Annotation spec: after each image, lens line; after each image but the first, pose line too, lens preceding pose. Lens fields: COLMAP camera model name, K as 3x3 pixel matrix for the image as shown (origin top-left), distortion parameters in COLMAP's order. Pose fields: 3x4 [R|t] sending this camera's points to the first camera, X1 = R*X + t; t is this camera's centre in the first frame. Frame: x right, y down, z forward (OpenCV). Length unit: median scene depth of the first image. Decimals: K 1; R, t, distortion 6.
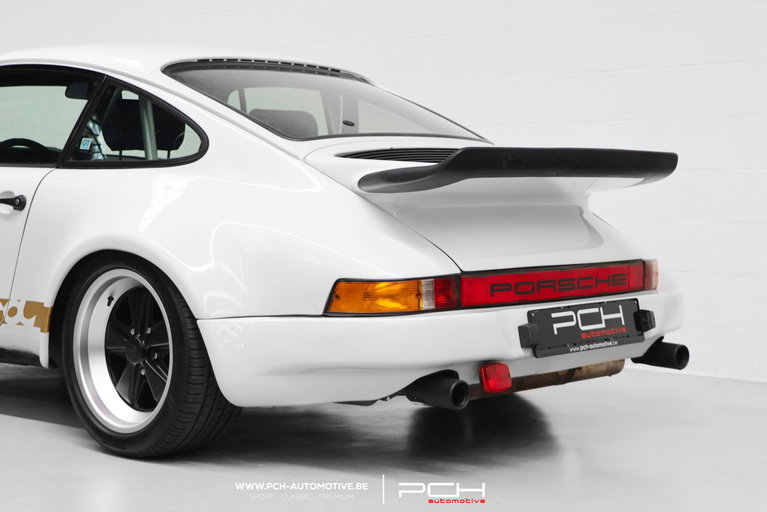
lens RADIAL K [[1517.6, 0, 383.5], [0, 1517.6, 256.0], [0, 0, 1]] dist [0.177371, 0.243451]
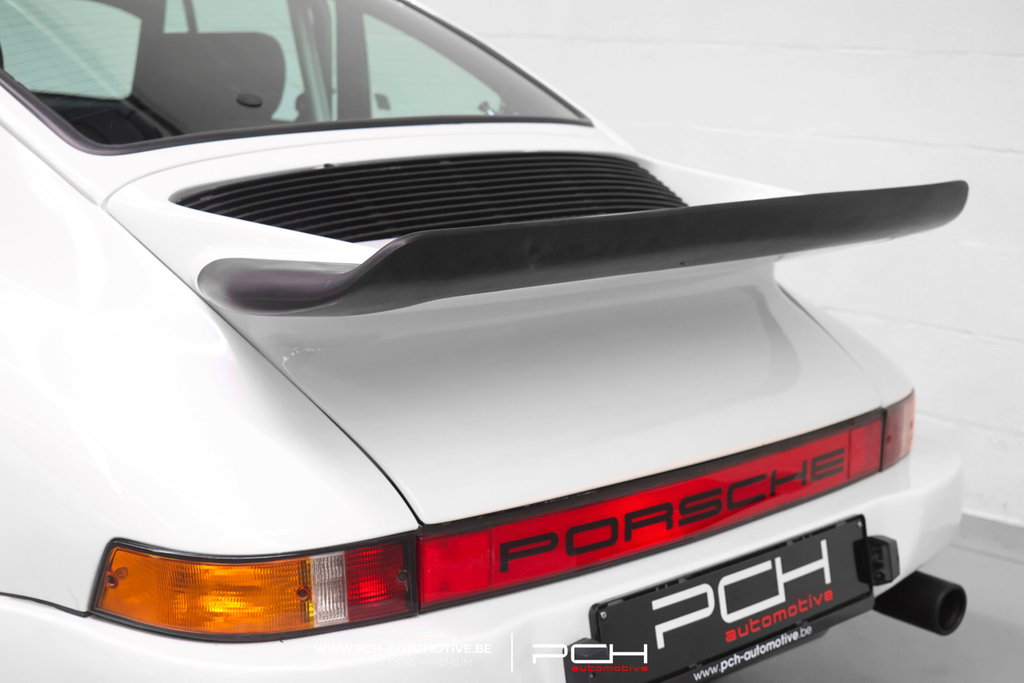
lens RADIAL K [[1687.4, 0, 512.0], [0, 1687.4, 341.5], [0, 0, 1]] dist [-0.137604, -0.057223]
pose [[0.997943, 0.026638, -0.058313, 0.093476], [-0.018316, 0.990145, 0.138843, -0.093448], [0.061437, -0.137489, 0.988596, 0.529573]]
